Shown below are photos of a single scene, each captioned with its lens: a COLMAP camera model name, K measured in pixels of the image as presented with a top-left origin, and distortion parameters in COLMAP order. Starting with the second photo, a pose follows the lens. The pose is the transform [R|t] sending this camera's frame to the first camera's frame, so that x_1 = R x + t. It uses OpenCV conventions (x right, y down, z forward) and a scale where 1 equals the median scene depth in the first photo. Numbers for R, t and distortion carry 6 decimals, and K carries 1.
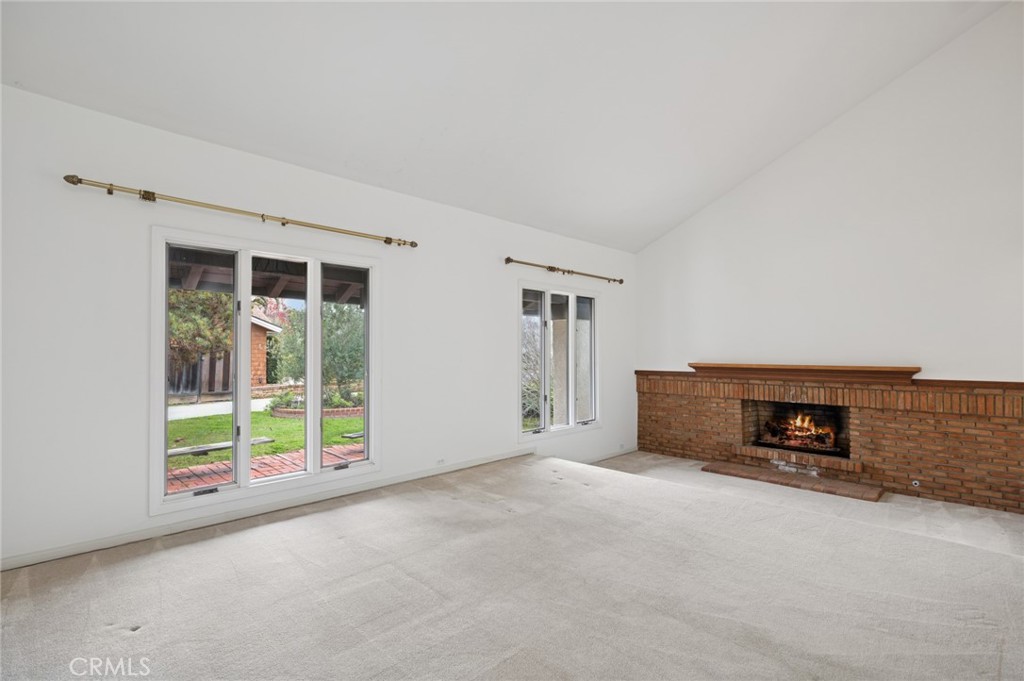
lens RADIAL K [[475.8, 0, 514.6], [0, 475.8, 344.8], [0, 0, 1]] dist [0.005027, 0.000219]
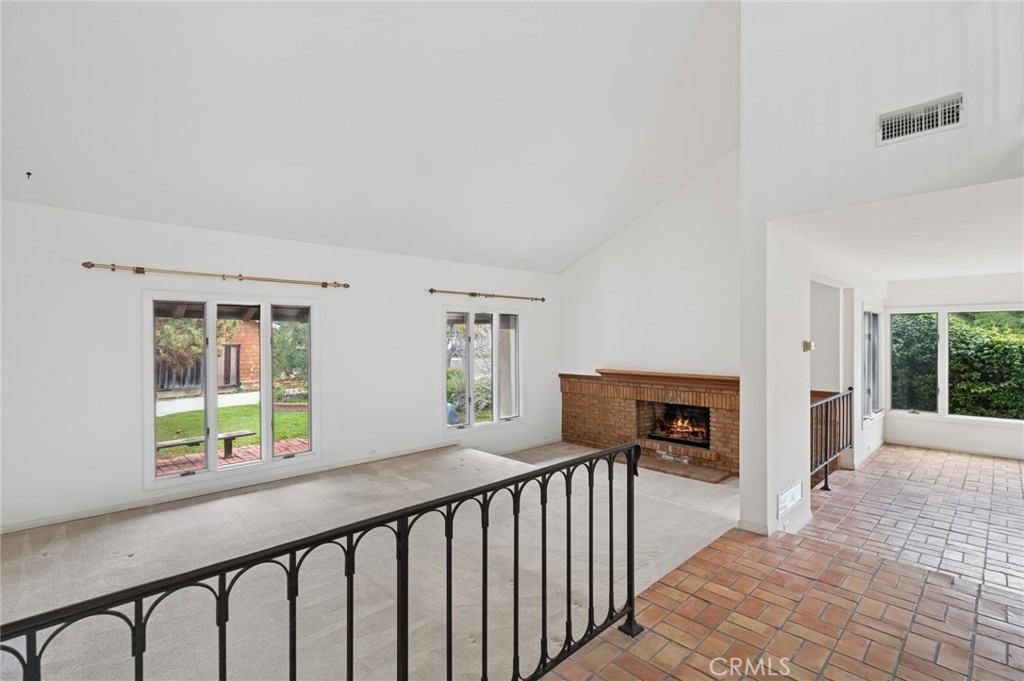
lens RADIAL K [[475.8, 0, 513.6], [0, 475.8, 340.1], [0, 0, 1]] dist [0.005027, 0.000219]
pose [[0.999809, -0.003121, -0.019301, 0.220996], [0.003482, 0.999819, 0.018685, -0.070094], [0.019239, -0.018748, 0.999639, -0.240263]]
